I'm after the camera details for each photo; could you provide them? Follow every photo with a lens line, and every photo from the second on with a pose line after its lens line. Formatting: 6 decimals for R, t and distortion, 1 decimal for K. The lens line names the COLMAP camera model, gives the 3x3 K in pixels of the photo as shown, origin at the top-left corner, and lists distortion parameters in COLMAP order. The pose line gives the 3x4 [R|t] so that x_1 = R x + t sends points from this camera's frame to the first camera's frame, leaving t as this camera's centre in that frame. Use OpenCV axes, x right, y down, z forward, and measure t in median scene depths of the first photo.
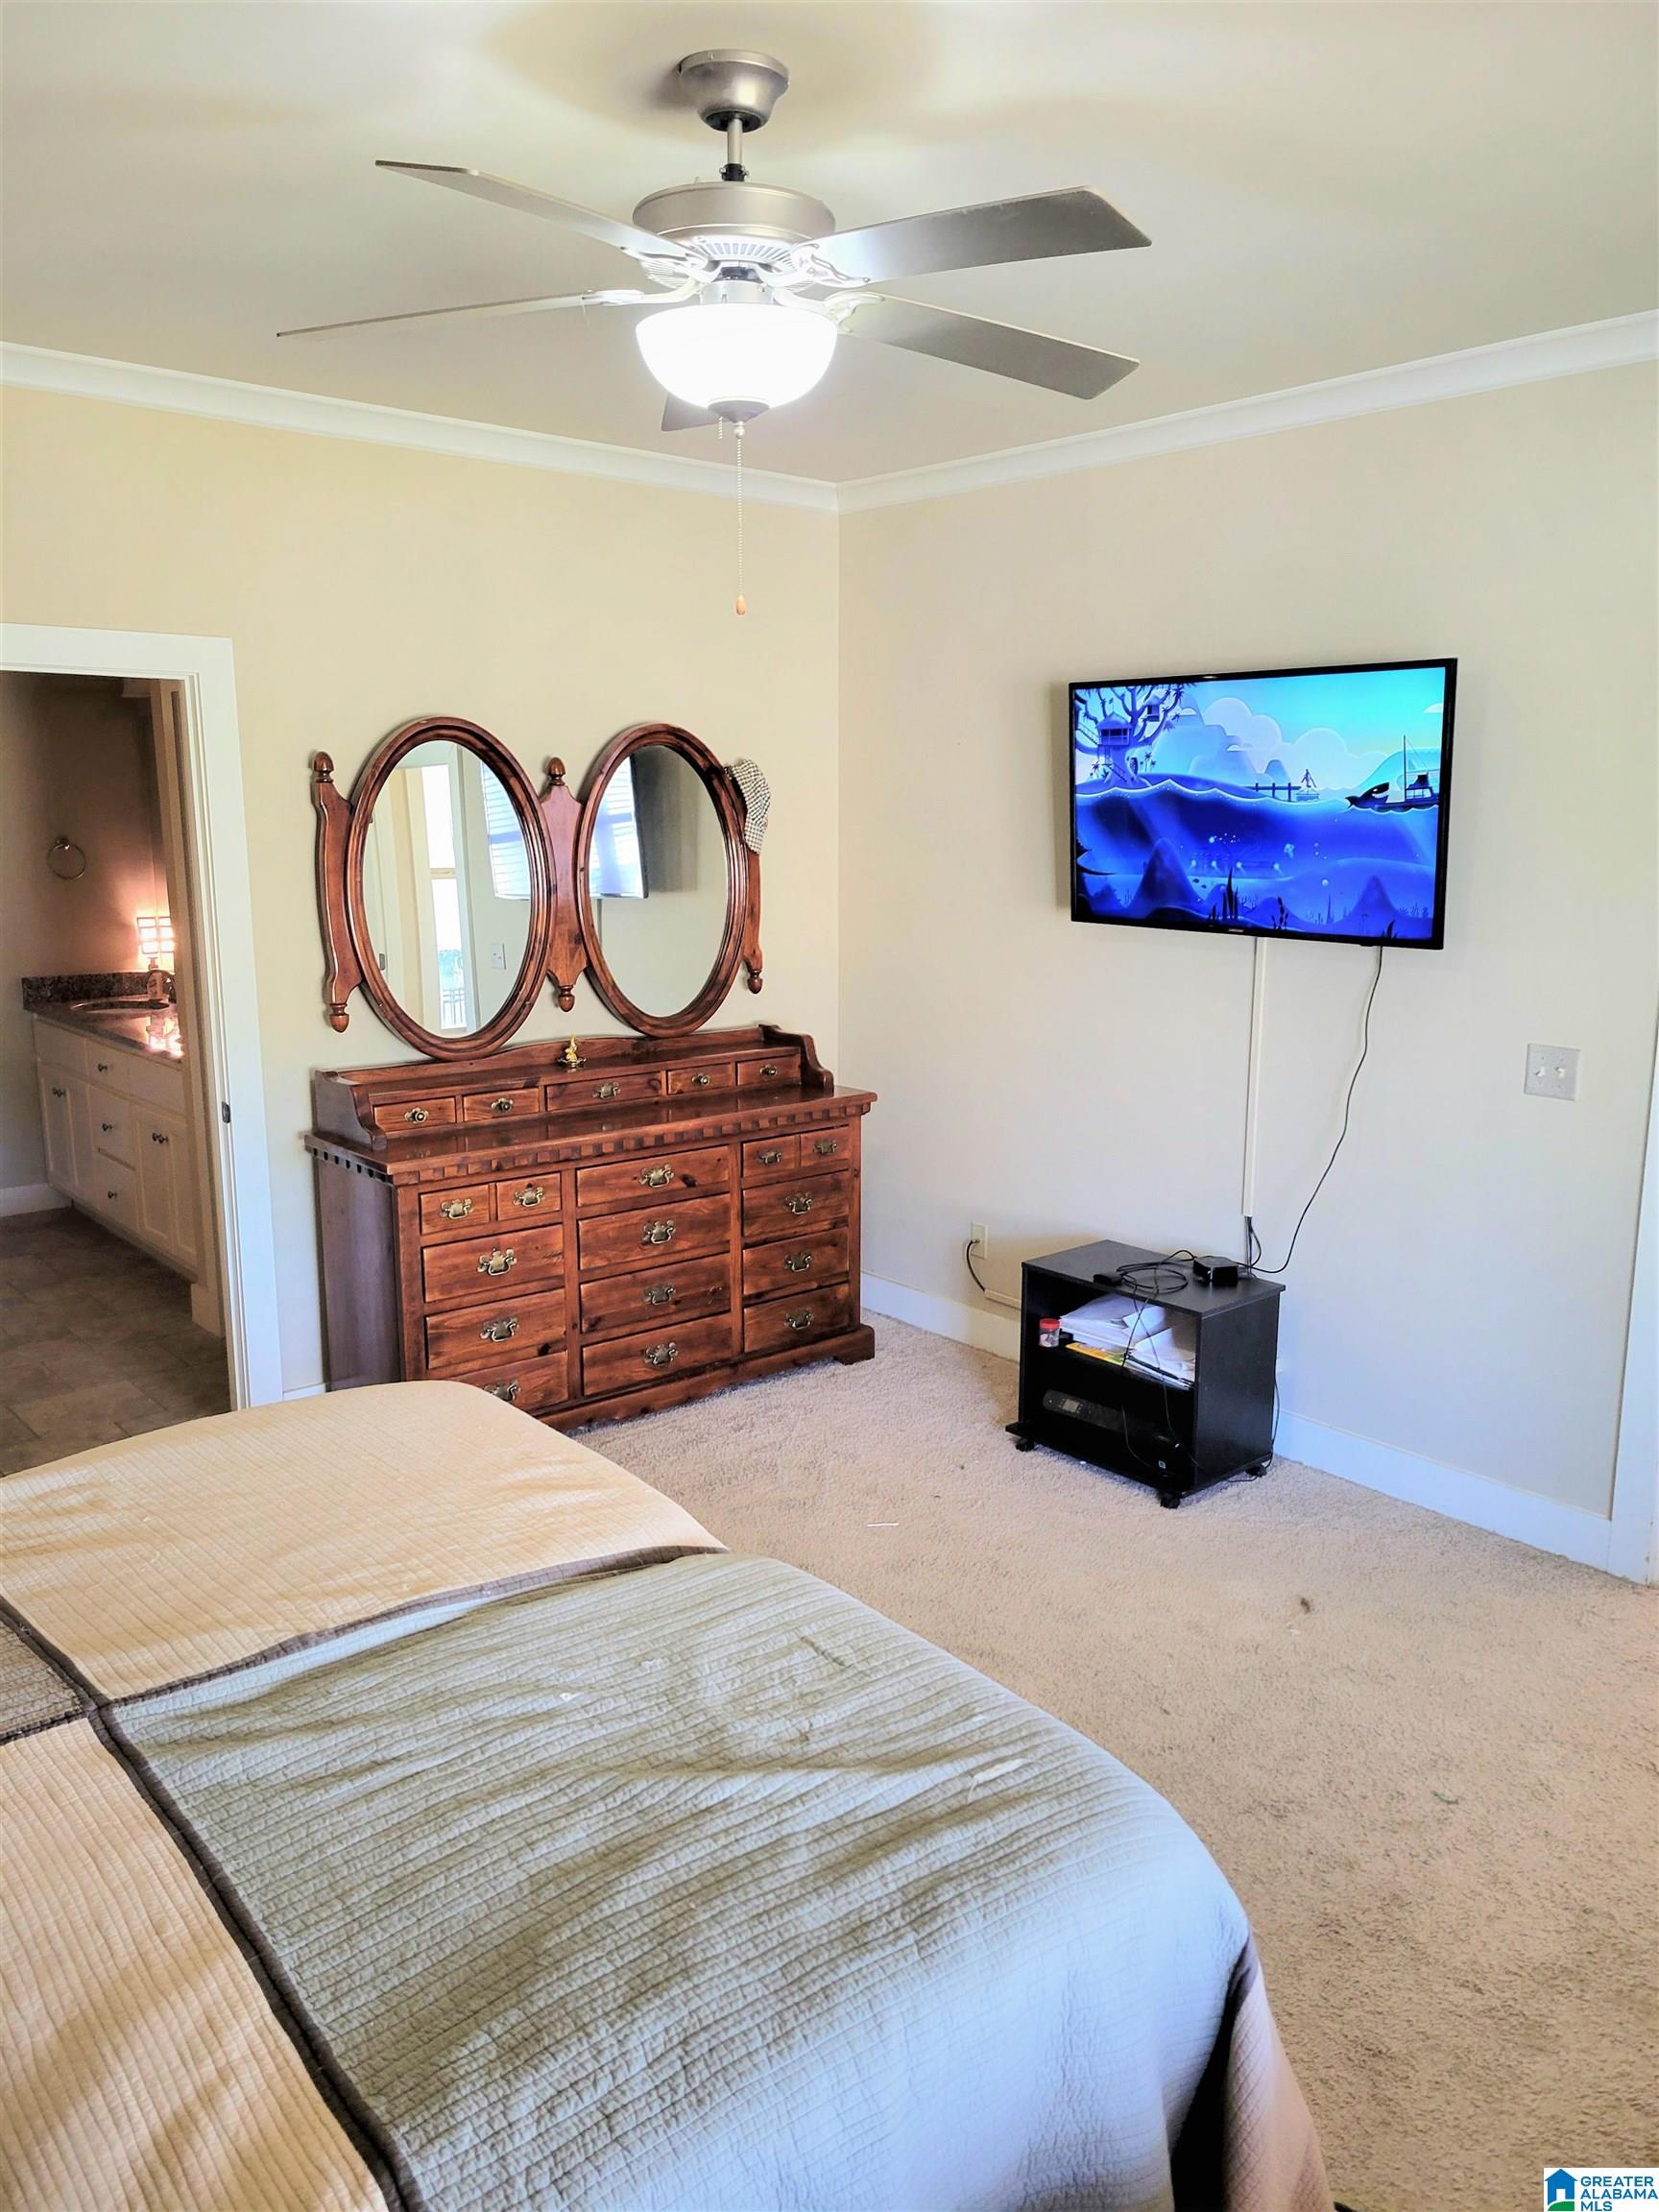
lens RADIAL K [[1652.7, 0, 829.5], [0, 1652.7, 1106.0], [0, 0, 1]] dist [0.037068, -0.000132]
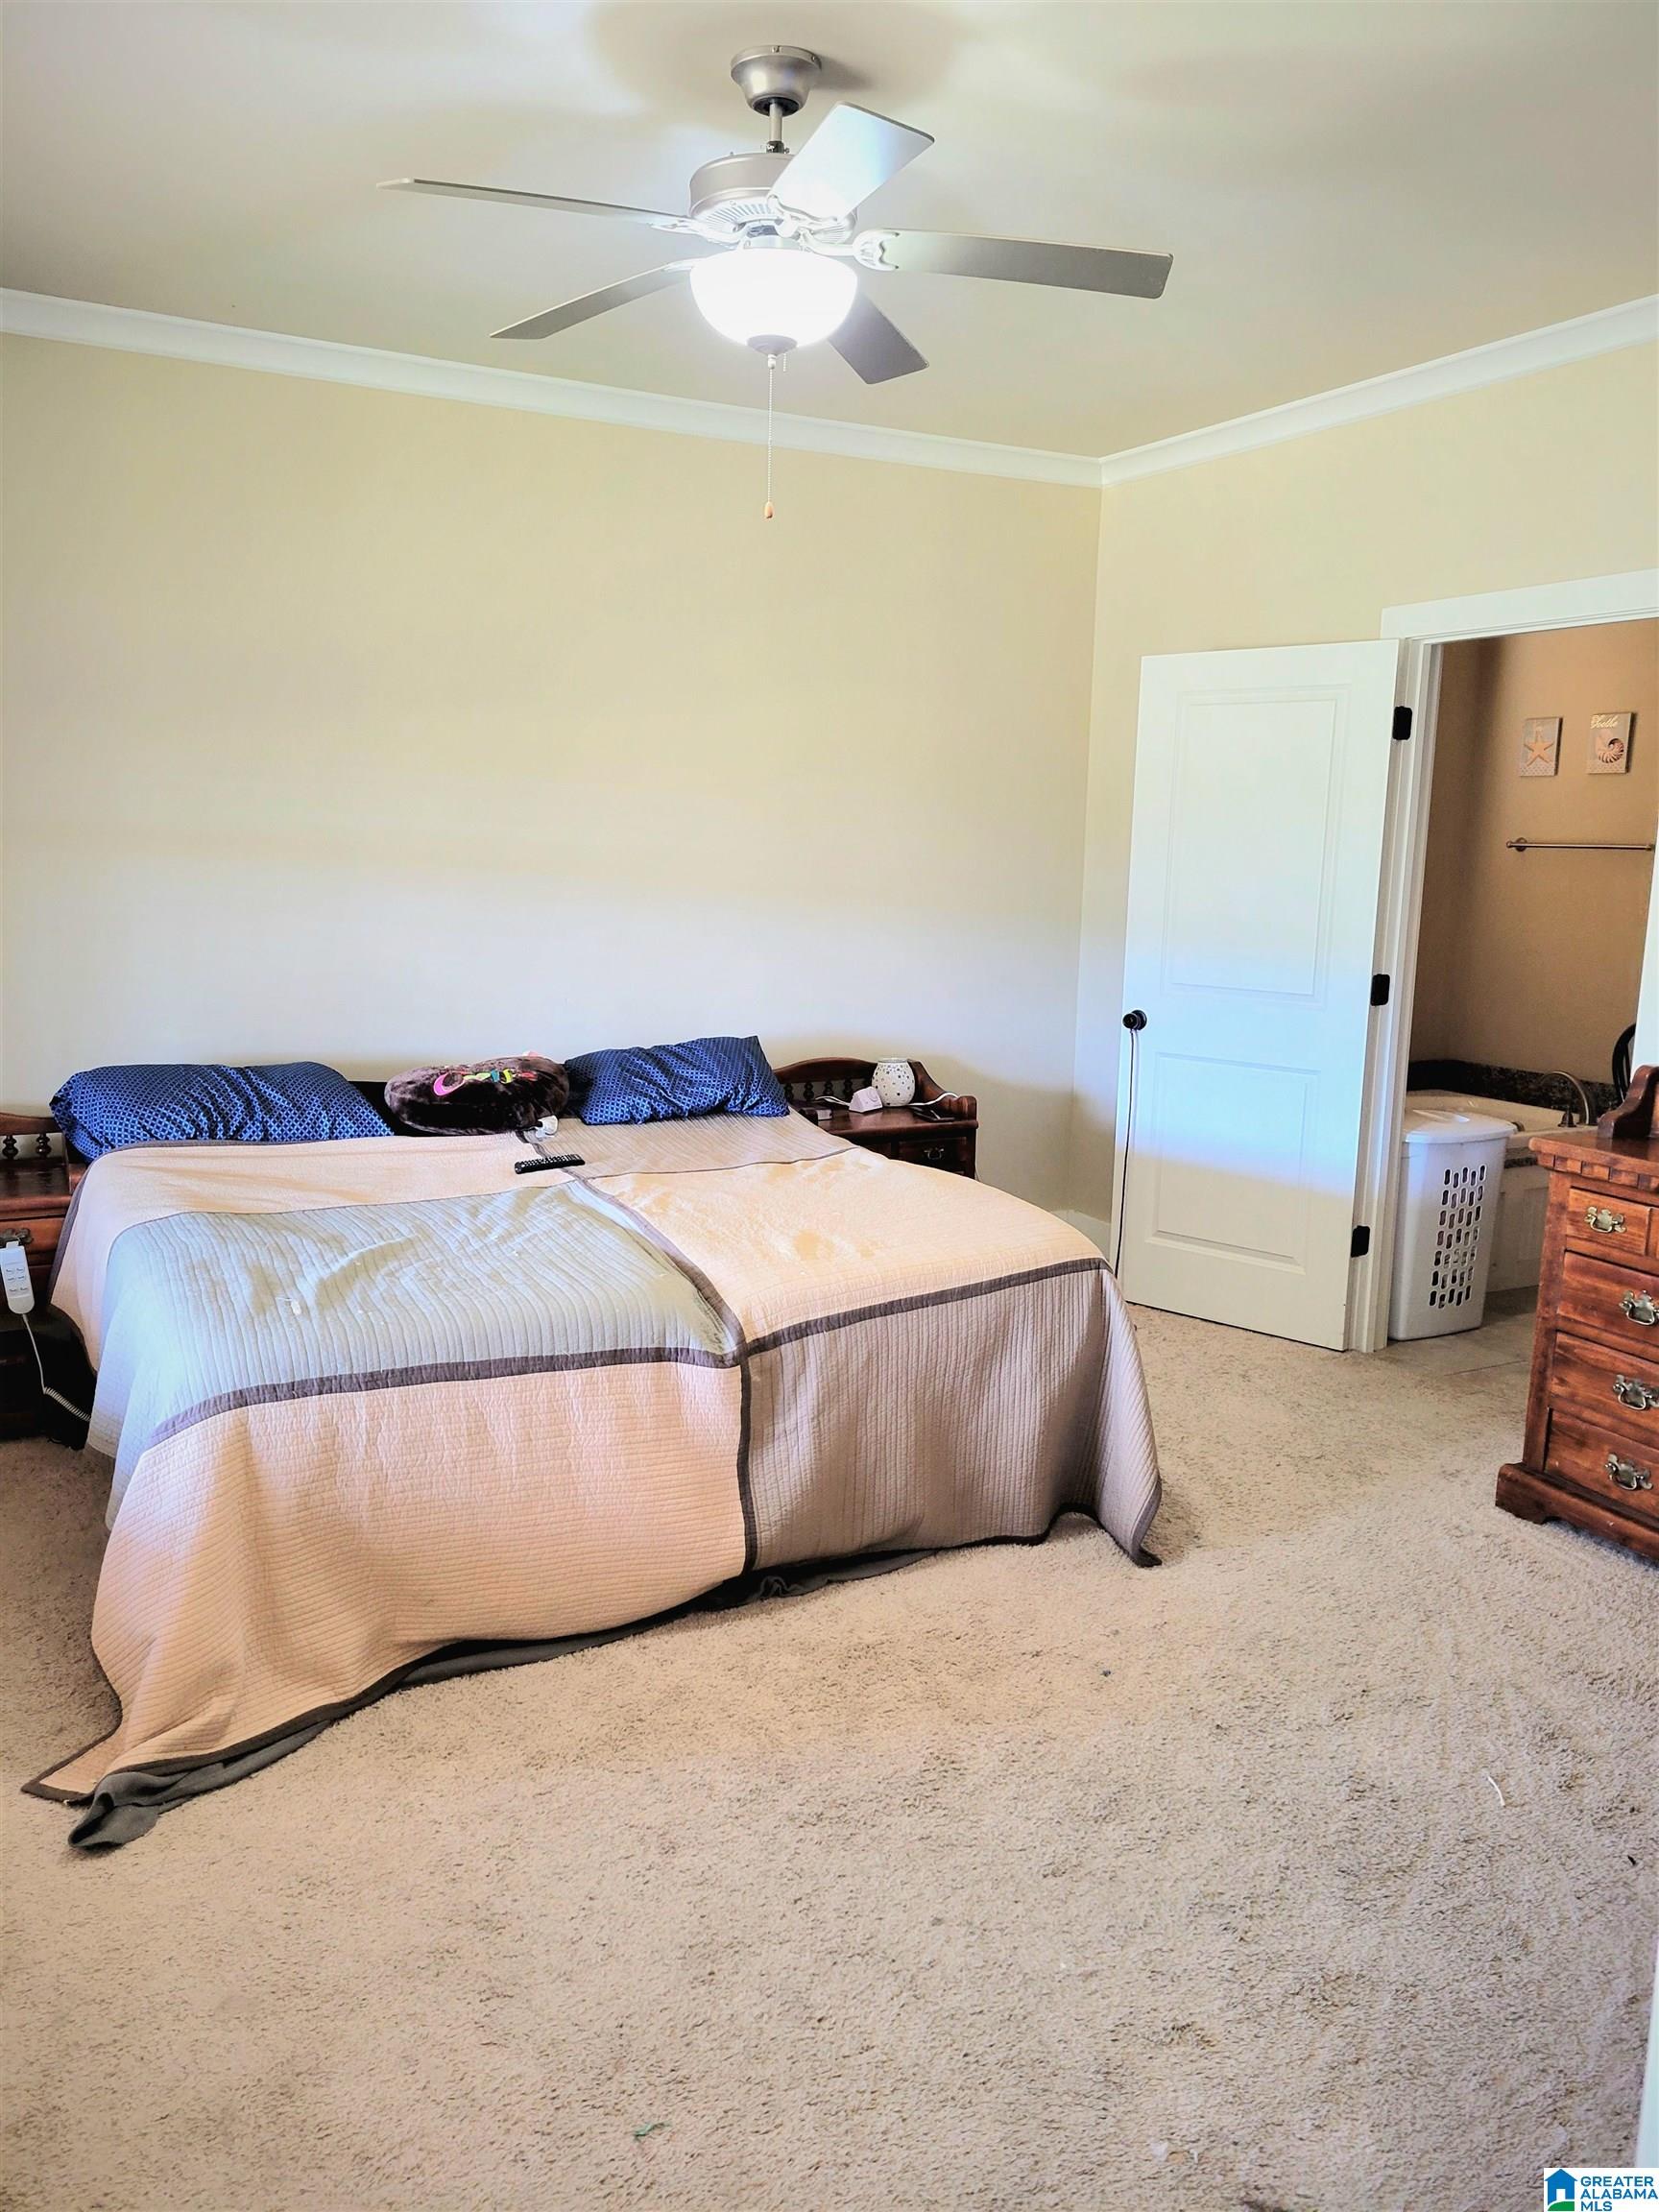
lens RADIAL K [[1652.7, 0, 829.5], [0, 1652.7, 1106.0], [0, 0, 1]] dist [0.037068, -0.000132]
pose [[-0.200870, 0.155911, -0.967131, 1.289496], [-0.207206, 0.958154, 0.197500, -0.152086], [0.957453, 0.240068, -0.160159, 1.501982]]
